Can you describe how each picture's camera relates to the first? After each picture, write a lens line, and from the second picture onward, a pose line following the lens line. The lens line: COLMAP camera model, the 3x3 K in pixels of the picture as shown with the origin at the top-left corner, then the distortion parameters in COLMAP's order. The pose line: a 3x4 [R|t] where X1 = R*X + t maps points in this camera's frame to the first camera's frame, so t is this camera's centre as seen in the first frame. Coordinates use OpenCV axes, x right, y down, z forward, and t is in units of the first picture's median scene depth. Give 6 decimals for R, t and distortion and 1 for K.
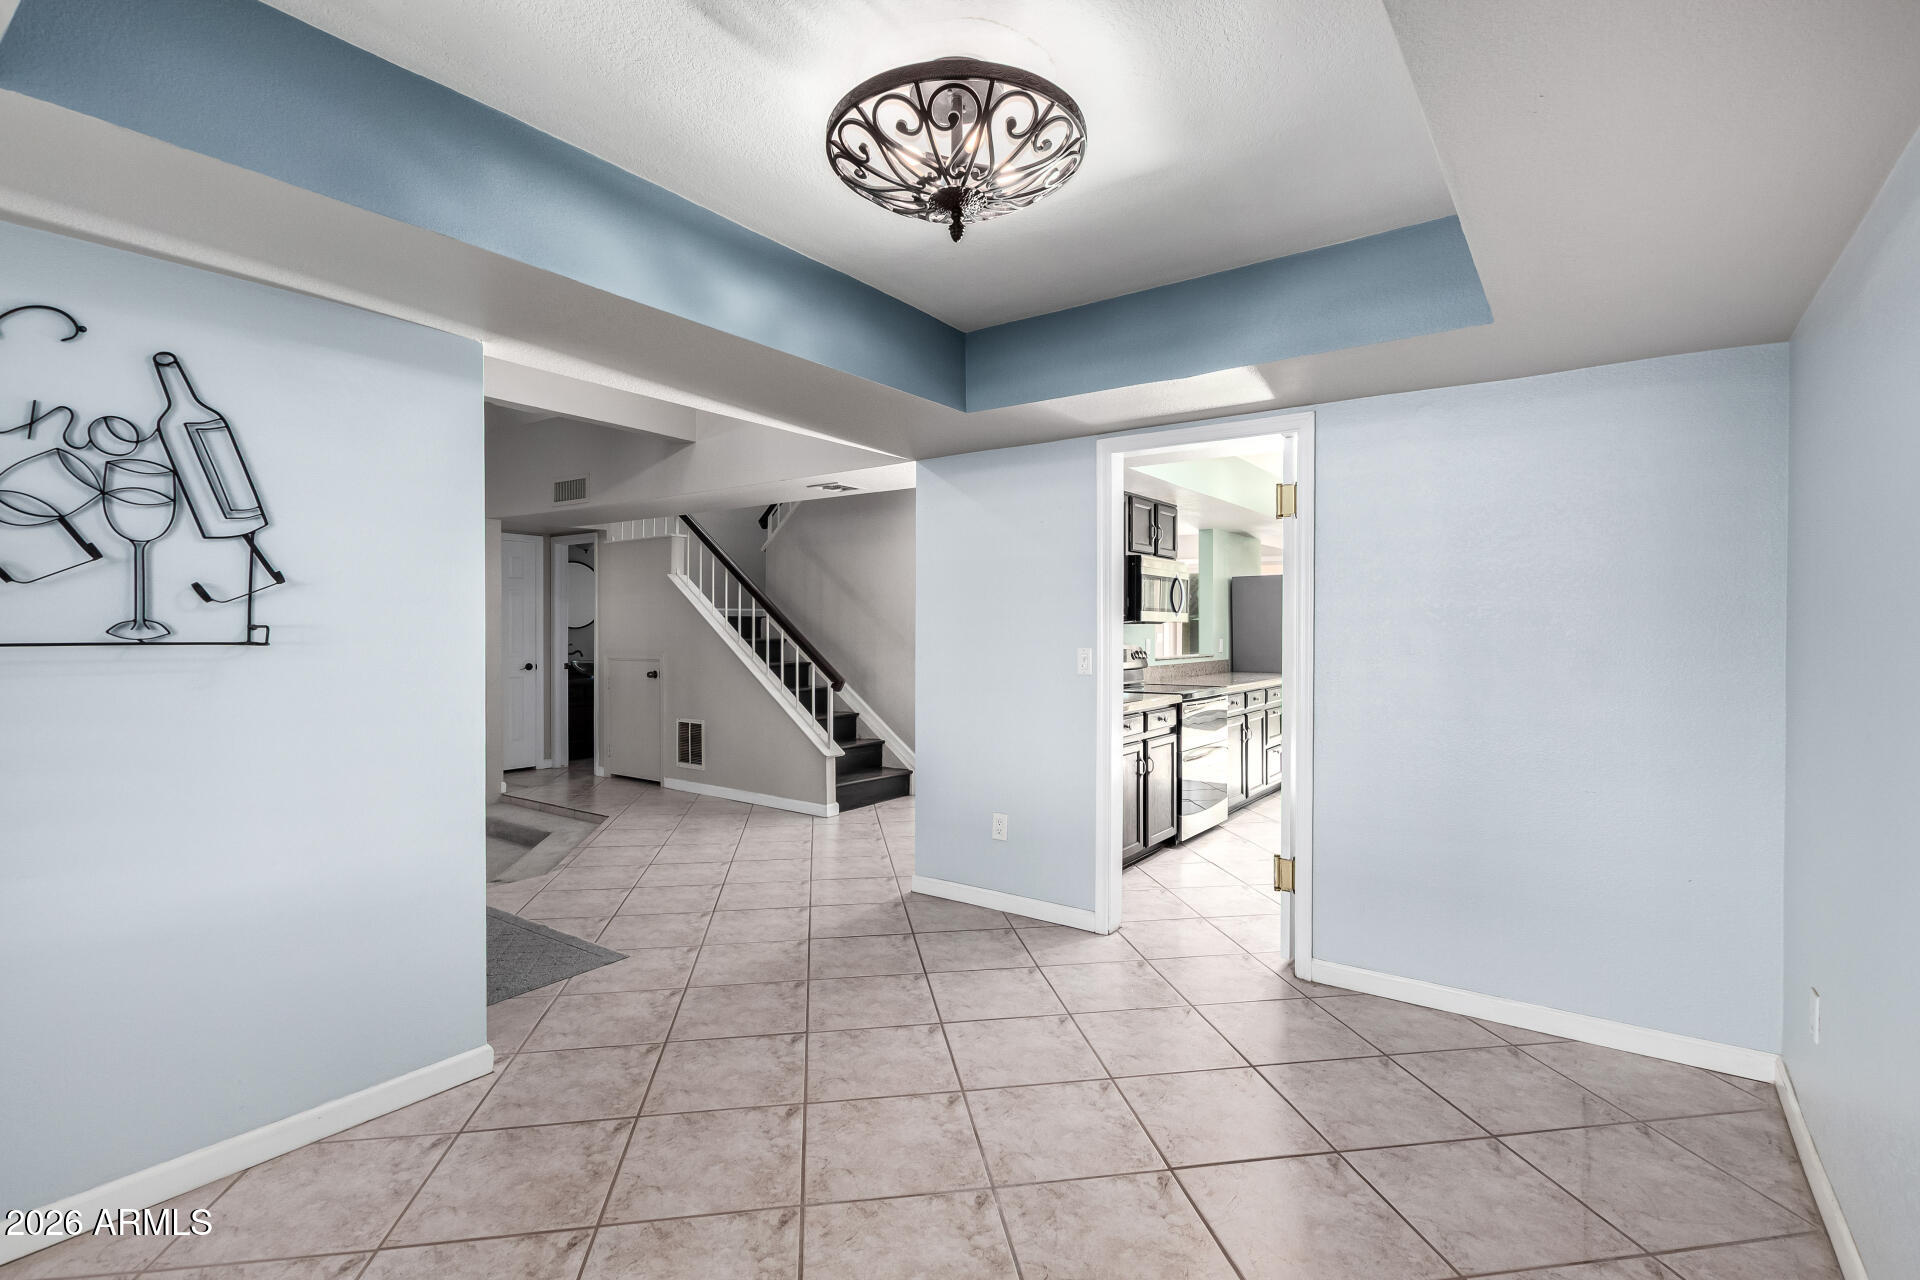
lens RADIAL K [[898.0, 0, 955.8], [0, 898.0, 634.4], [0, 0, 1]] dist [-0.004445, 0.000863]
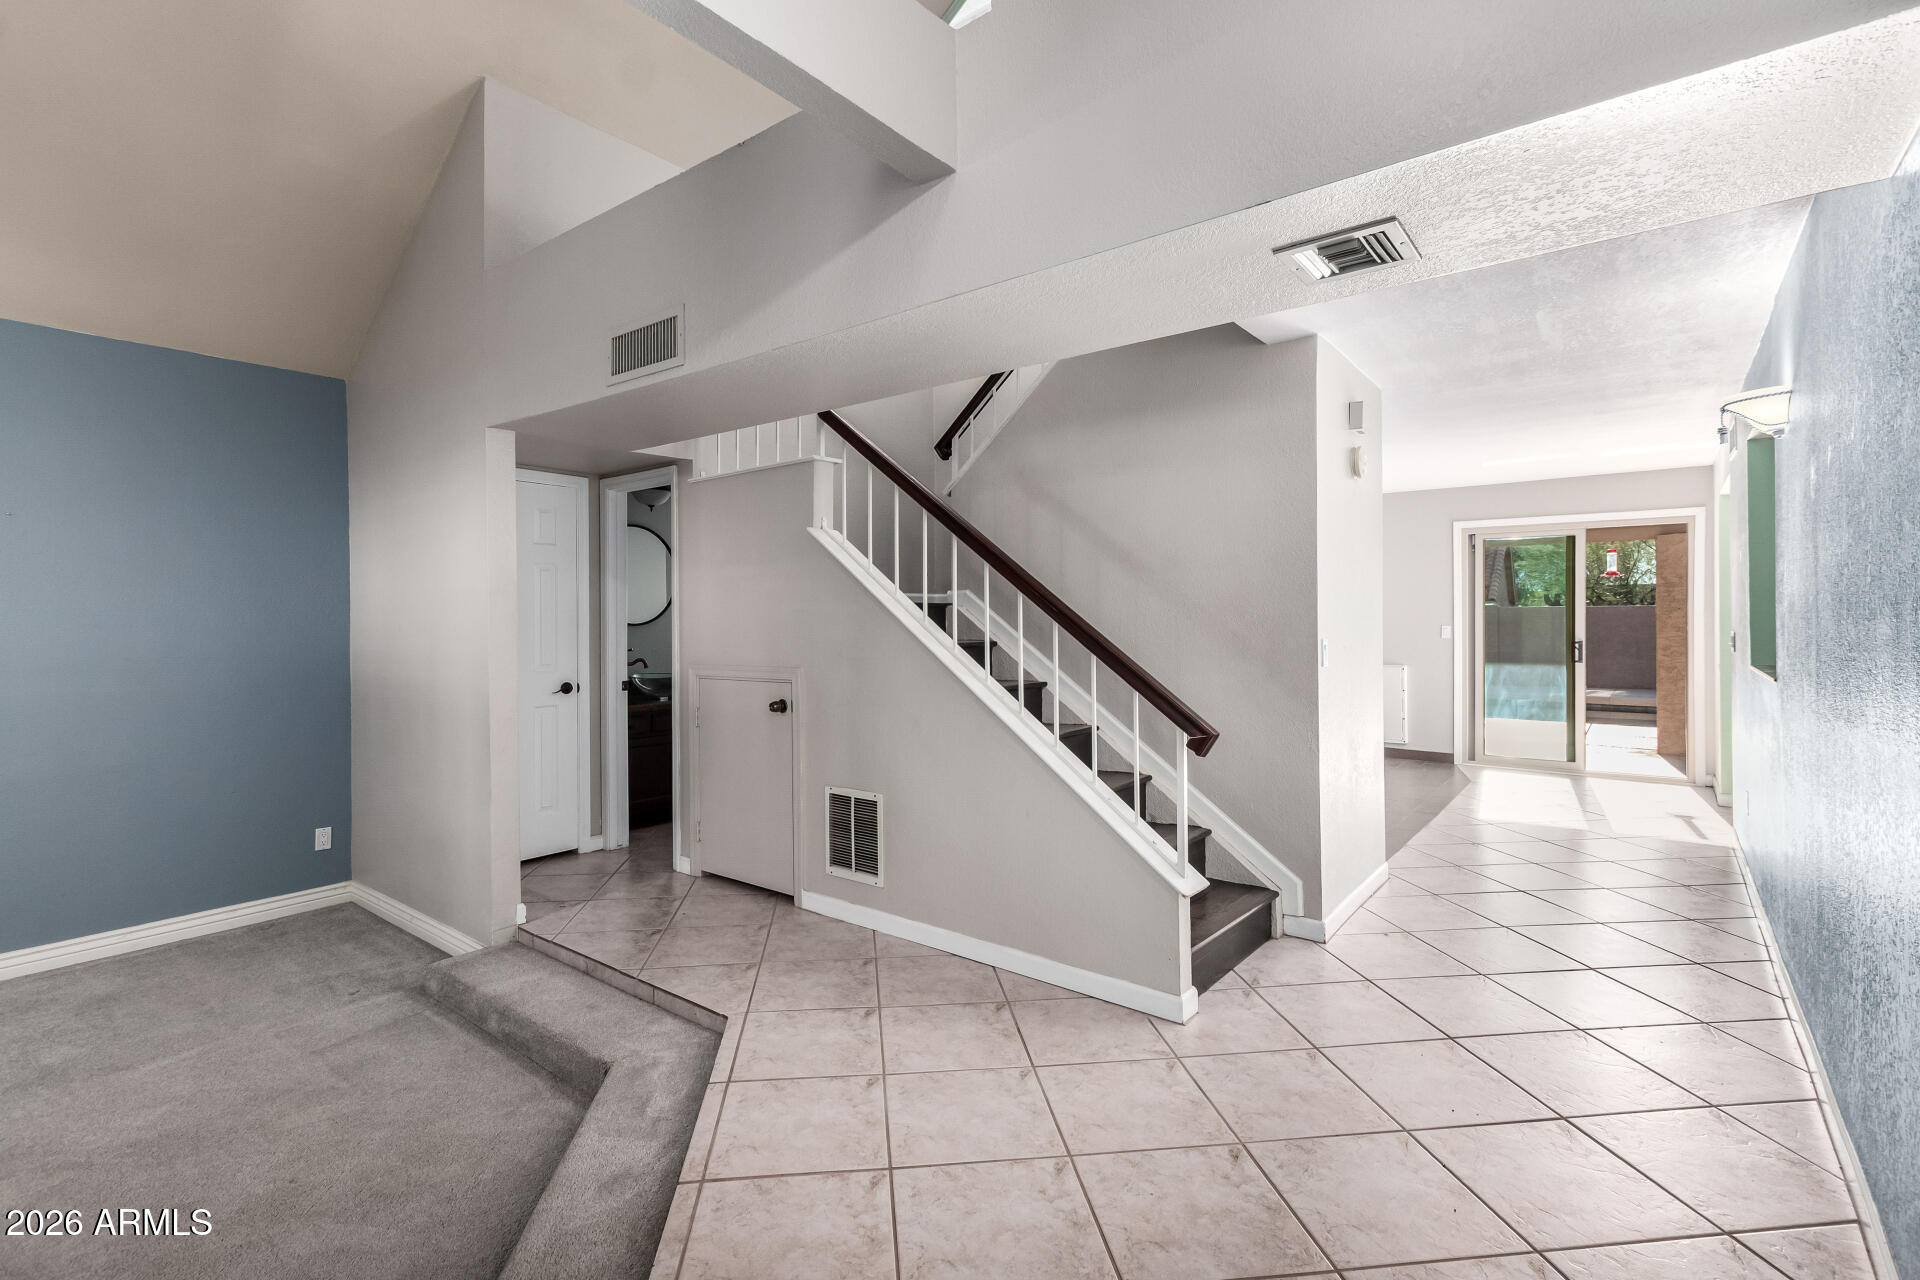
lens RADIAL K [[898.0, 0, 964.3], [0, 898.0, 632.1], [0, 0, 1]] dist [-0.004445, 0.000863]
pose [[0.999296, -0.005199, -0.037147, -0.178982], [0.005336, 0.999979, 0.003575, -0.003081], [0.037128, -0.003770, 0.999303, 0.393204]]
